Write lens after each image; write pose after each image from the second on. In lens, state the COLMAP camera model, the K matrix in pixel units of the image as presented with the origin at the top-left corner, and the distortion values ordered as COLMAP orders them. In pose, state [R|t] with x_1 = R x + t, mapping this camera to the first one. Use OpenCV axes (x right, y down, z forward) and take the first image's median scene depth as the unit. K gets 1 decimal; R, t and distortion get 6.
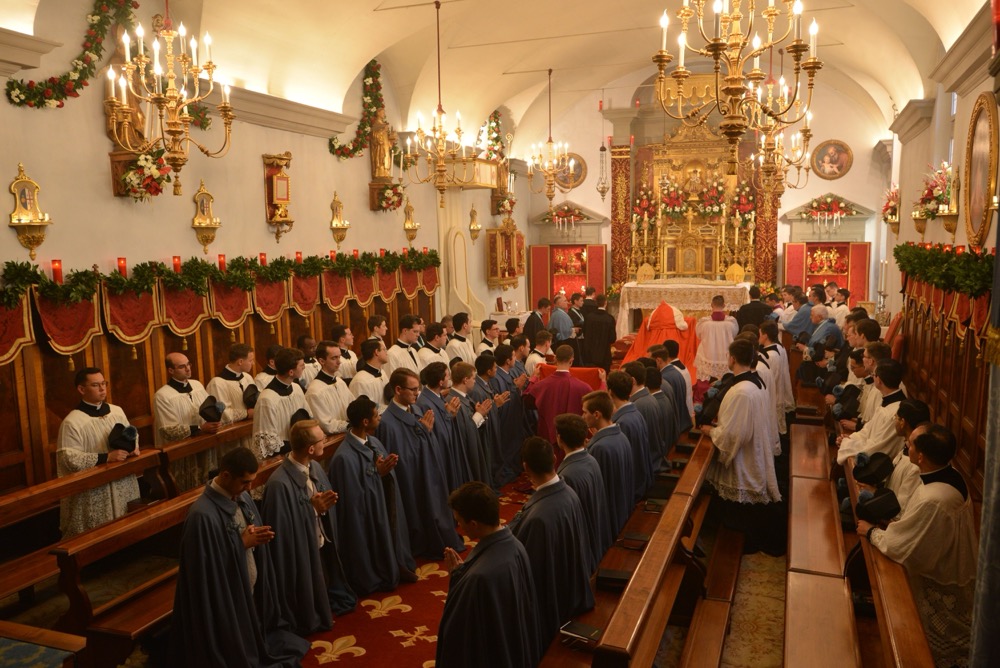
lens RADIAL K [[799.3, 0, 499.4], [0, 799.3, 330.9], [0, 0, 1]] dist [-0.006897, 0.001047]
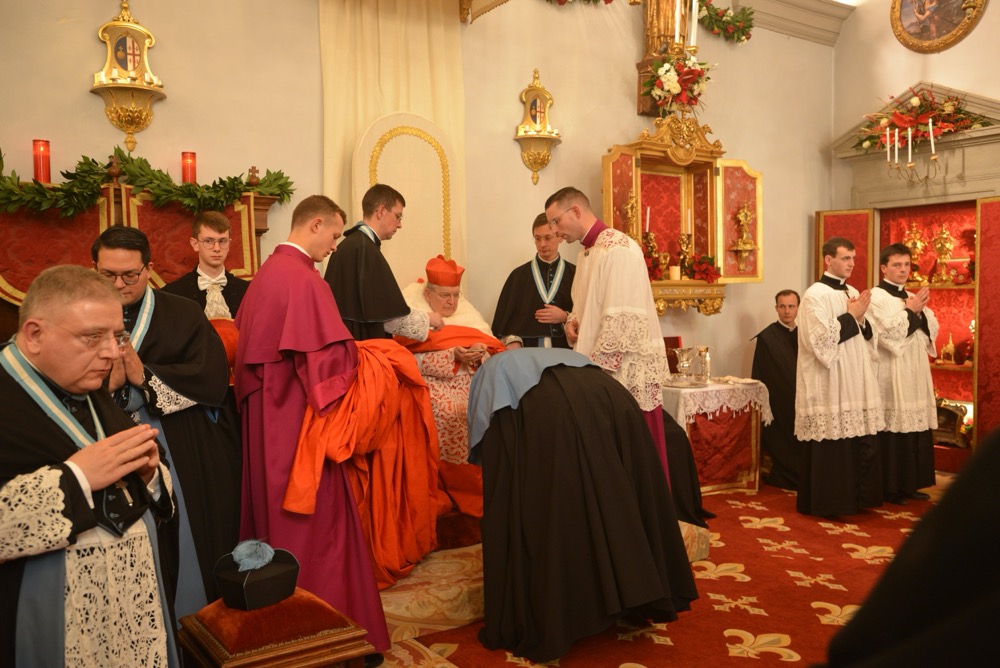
lens RADIAL K [[861.5, 0, 499.6], [0, 861.5, 330.6], [0, 0, 1]] dist [-0.020377, 0.038679]
pose [[0.825888, 0.030867, -0.562988, 0.218448], [-0.067859, 0.996684, -0.044901, -0.029141], [0.559735, 0.075287, 0.825244, 0.844819]]
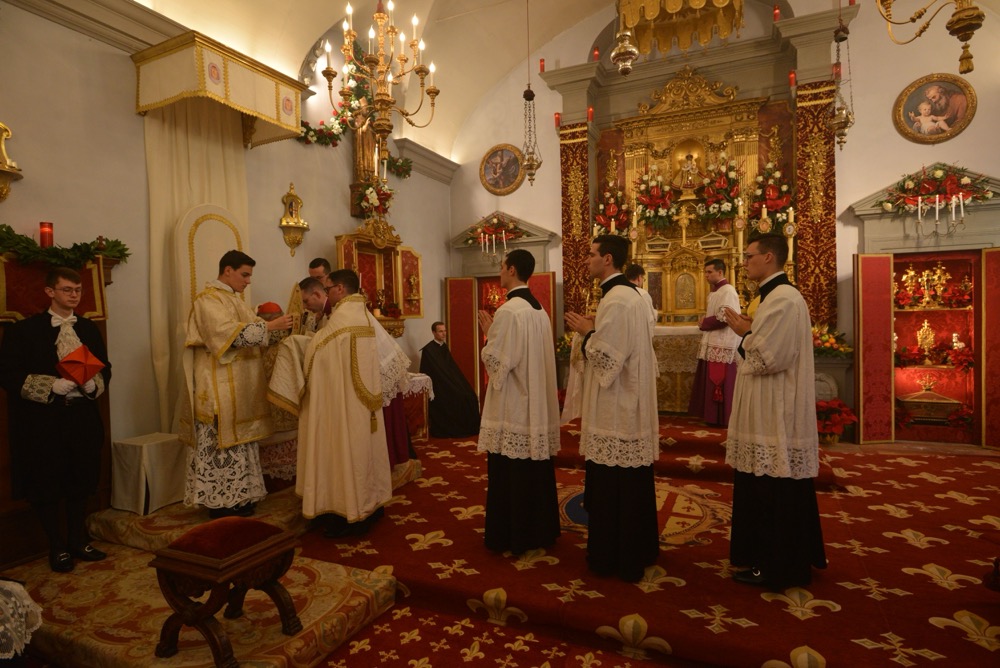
lens RADIAL K [[561.1, 0, 499.2], [0, 561.1, 332.1], [0, 0, 1]] dist [-0.008669, -0.000144]
pose [[0.997473, -0.005152, -0.070863, 0.174397], [-0.001517, 0.995596, -0.093733, -0.022466], [0.071034, 0.093604, 0.993072, 0.781498]]
